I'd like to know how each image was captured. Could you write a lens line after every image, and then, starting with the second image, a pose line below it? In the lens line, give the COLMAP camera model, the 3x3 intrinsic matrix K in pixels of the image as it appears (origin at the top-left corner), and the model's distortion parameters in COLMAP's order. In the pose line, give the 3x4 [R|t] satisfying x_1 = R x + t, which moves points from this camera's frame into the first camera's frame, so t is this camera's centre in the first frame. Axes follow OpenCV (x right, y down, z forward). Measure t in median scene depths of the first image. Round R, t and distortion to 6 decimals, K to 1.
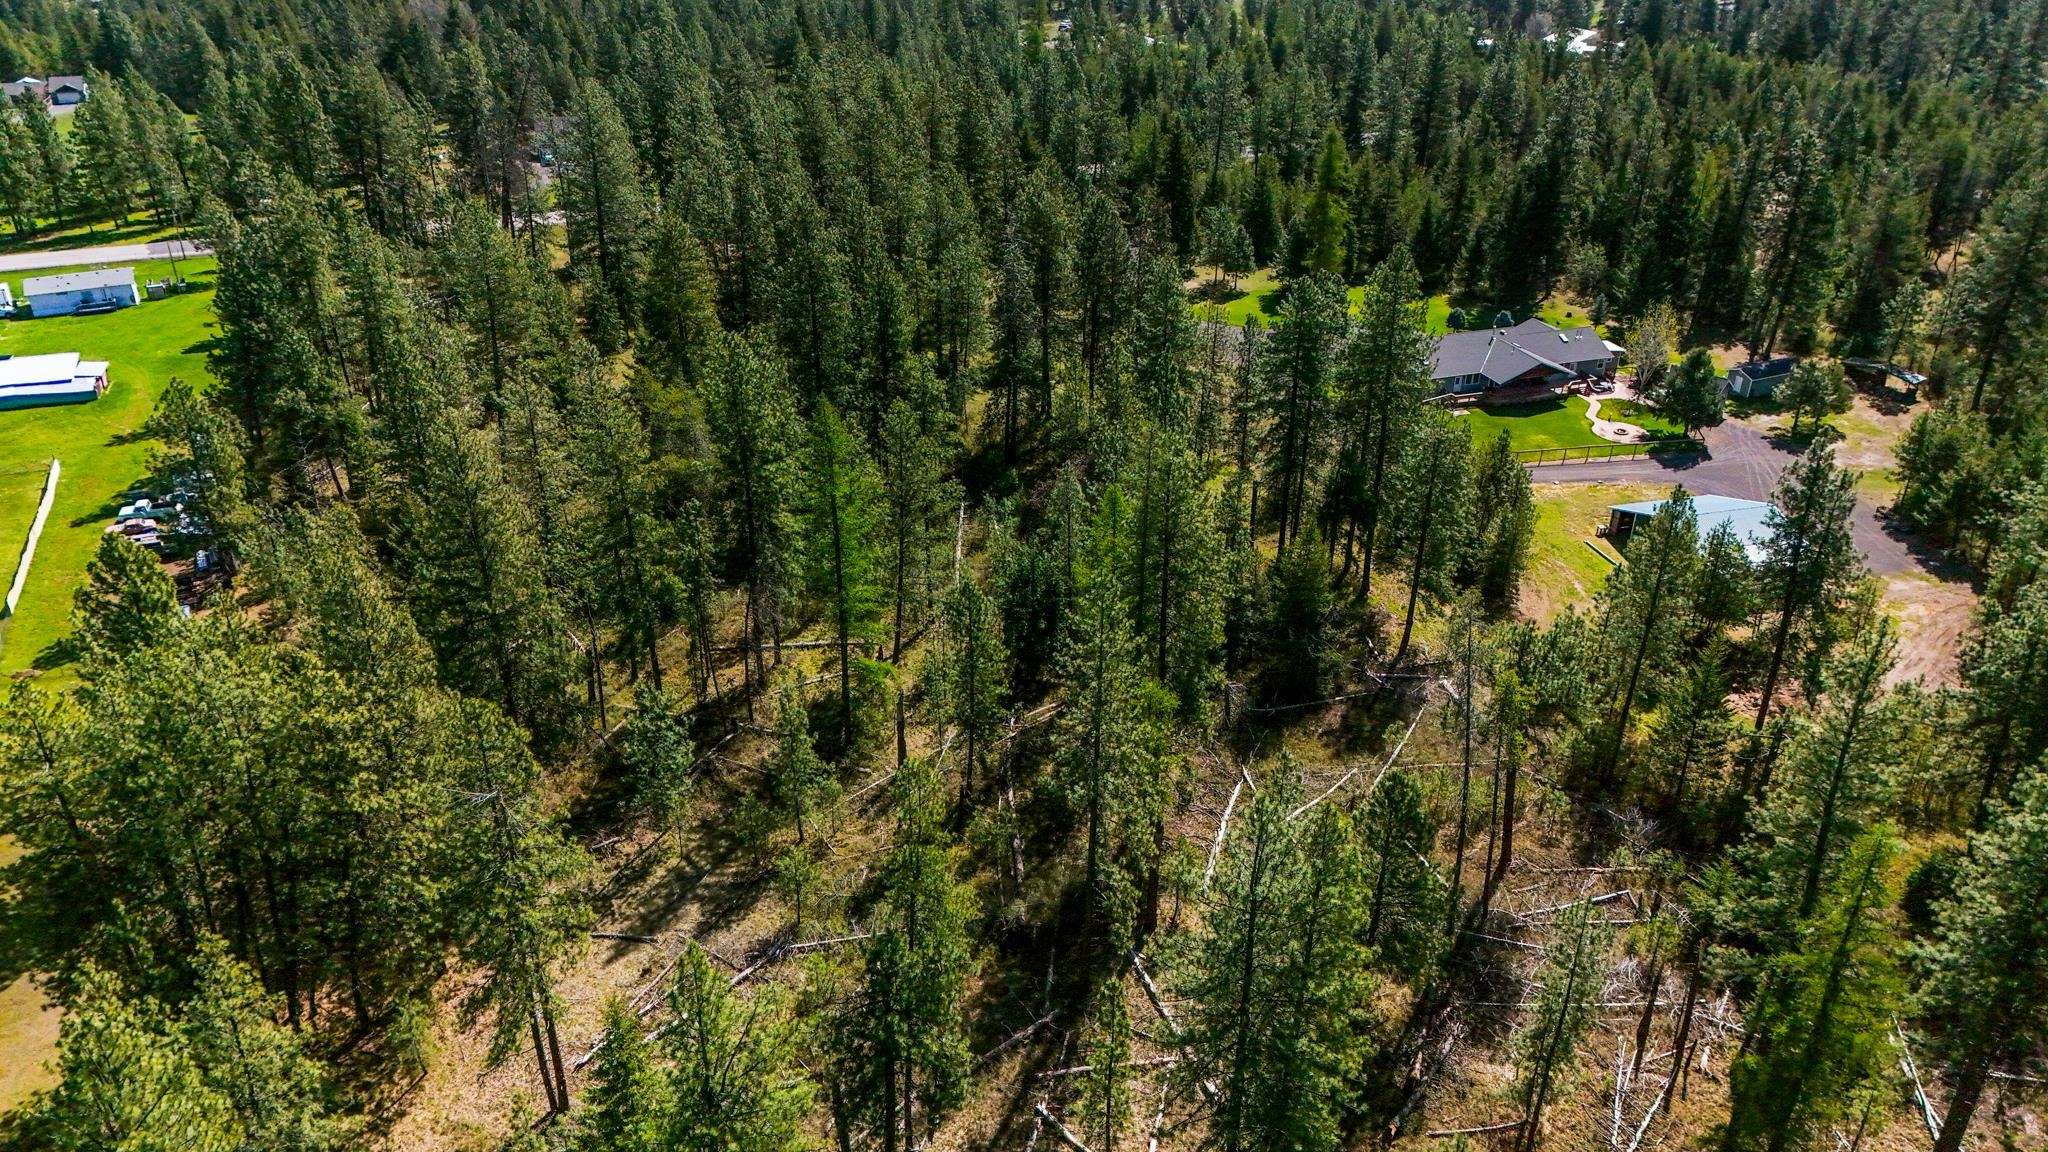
lens RADIAL K [[1494.9, 0, 1024.0], [0, 1494.9, 576.0], [0, 0, 1]] dist [0.091400, -0.094186]
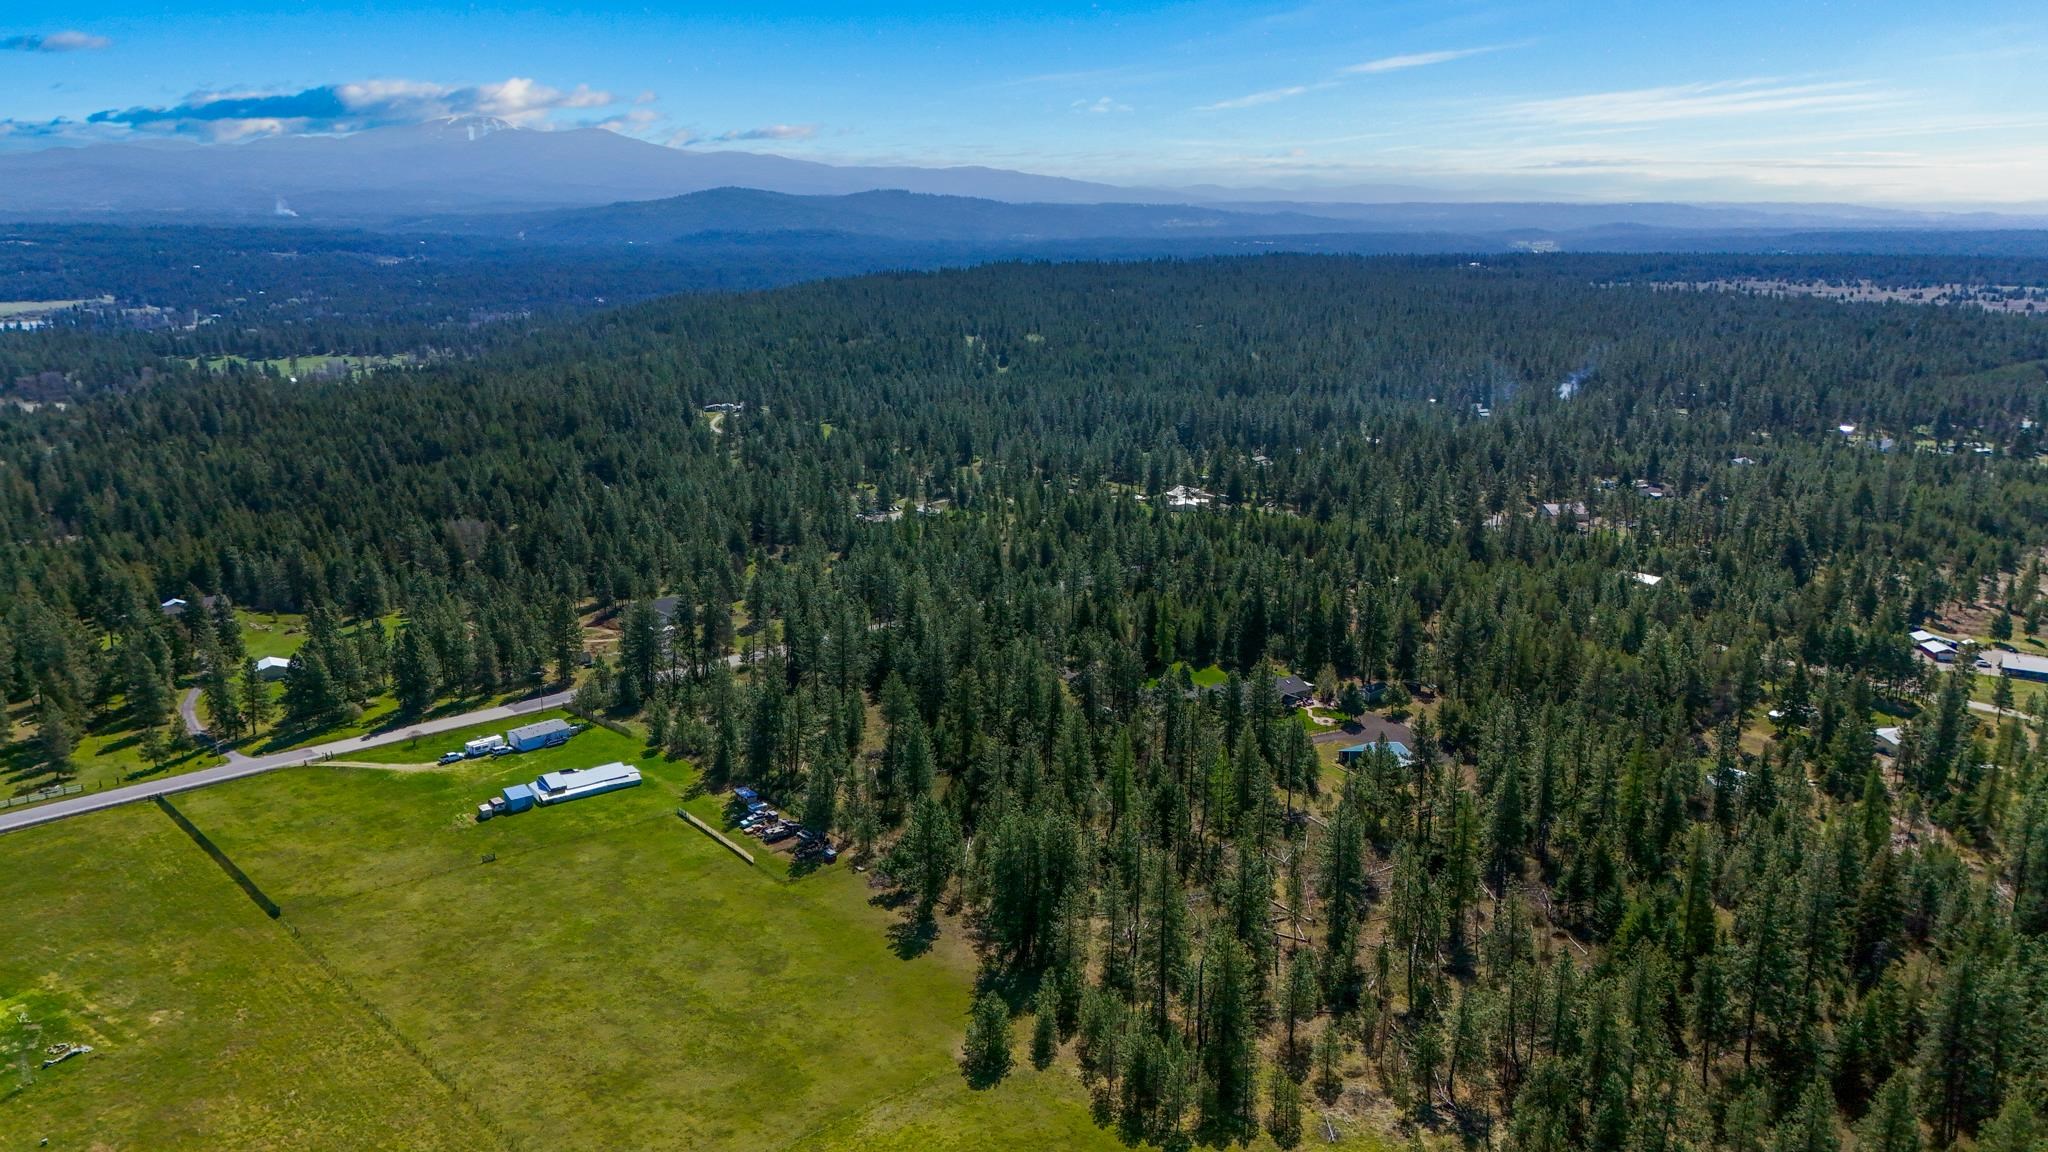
lens RADIAL K [[1494.9, 0, 1024.0], [0, 1494.9, 576.0], [0, 0, 1]] dist [0.091400, -0.094186]
pose [[0.955029, -0.072939, 0.287401, -0.630069], [0.138456, 0.966811, -0.214724, 0.107932], [-0.262200, 0.244860, 0.933432, -0.973271]]
